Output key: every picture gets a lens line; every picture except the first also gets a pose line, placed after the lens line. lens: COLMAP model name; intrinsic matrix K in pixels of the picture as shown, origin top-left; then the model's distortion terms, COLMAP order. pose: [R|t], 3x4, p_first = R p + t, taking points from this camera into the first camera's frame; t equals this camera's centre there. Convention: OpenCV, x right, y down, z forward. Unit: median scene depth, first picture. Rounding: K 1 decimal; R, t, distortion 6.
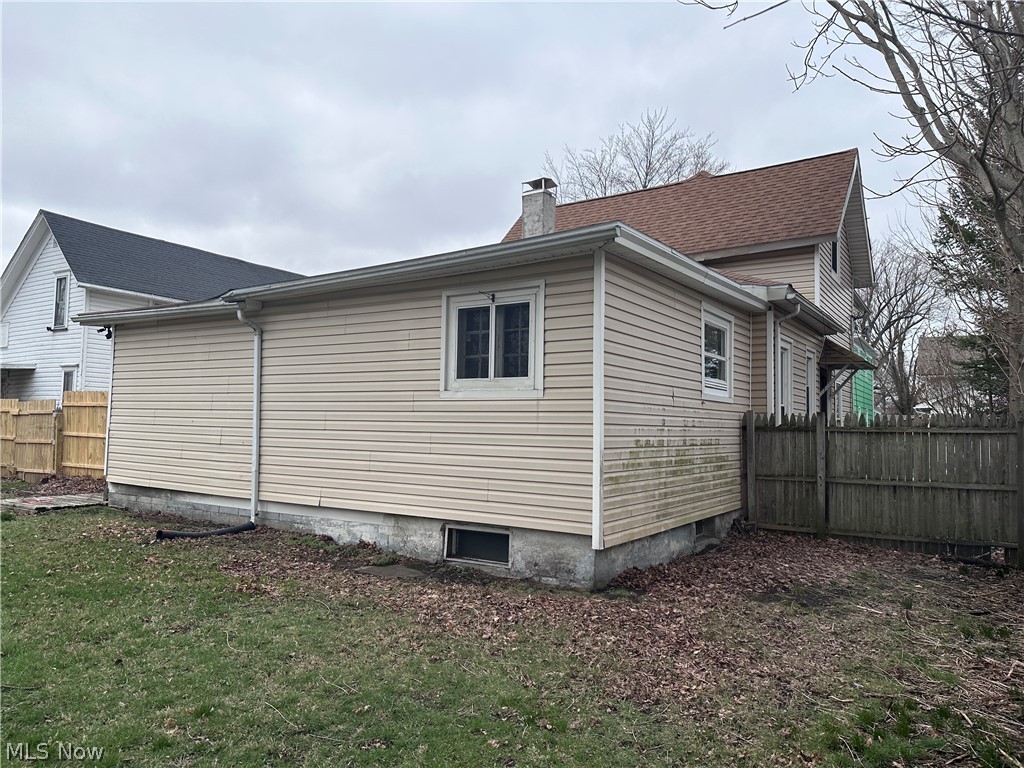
lens RADIAL K [[718.0, 0, 511.3], [0, 718.0, 380.1], [0, 0, 1]] dist [0.050268, -0.034207]
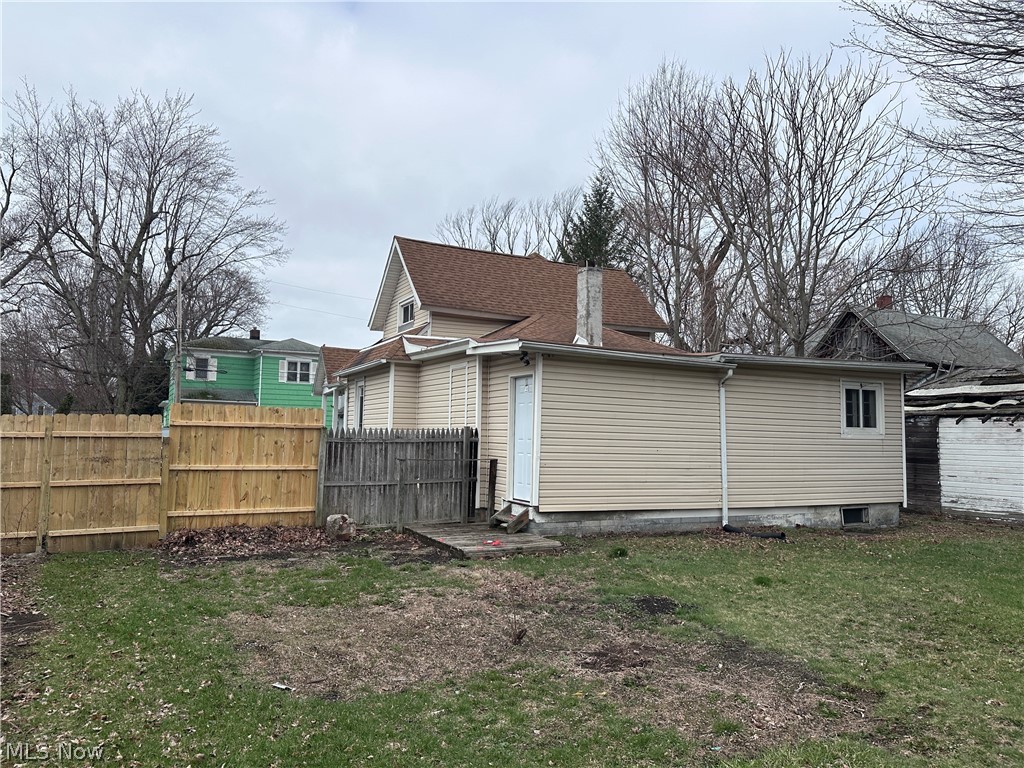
lens RADIAL K [[718.0, 0, 512.1], [0, 718.0, 385.1], [0, 0, 1]] dist [0.050268, -0.034207]
pose [[0.499761, 0.059358, 0.864127, -1.986969], [-0.059229, 0.997656, -0.034276, 0.004787], [-0.864136, -0.034051, 0.502105, 0.762886]]
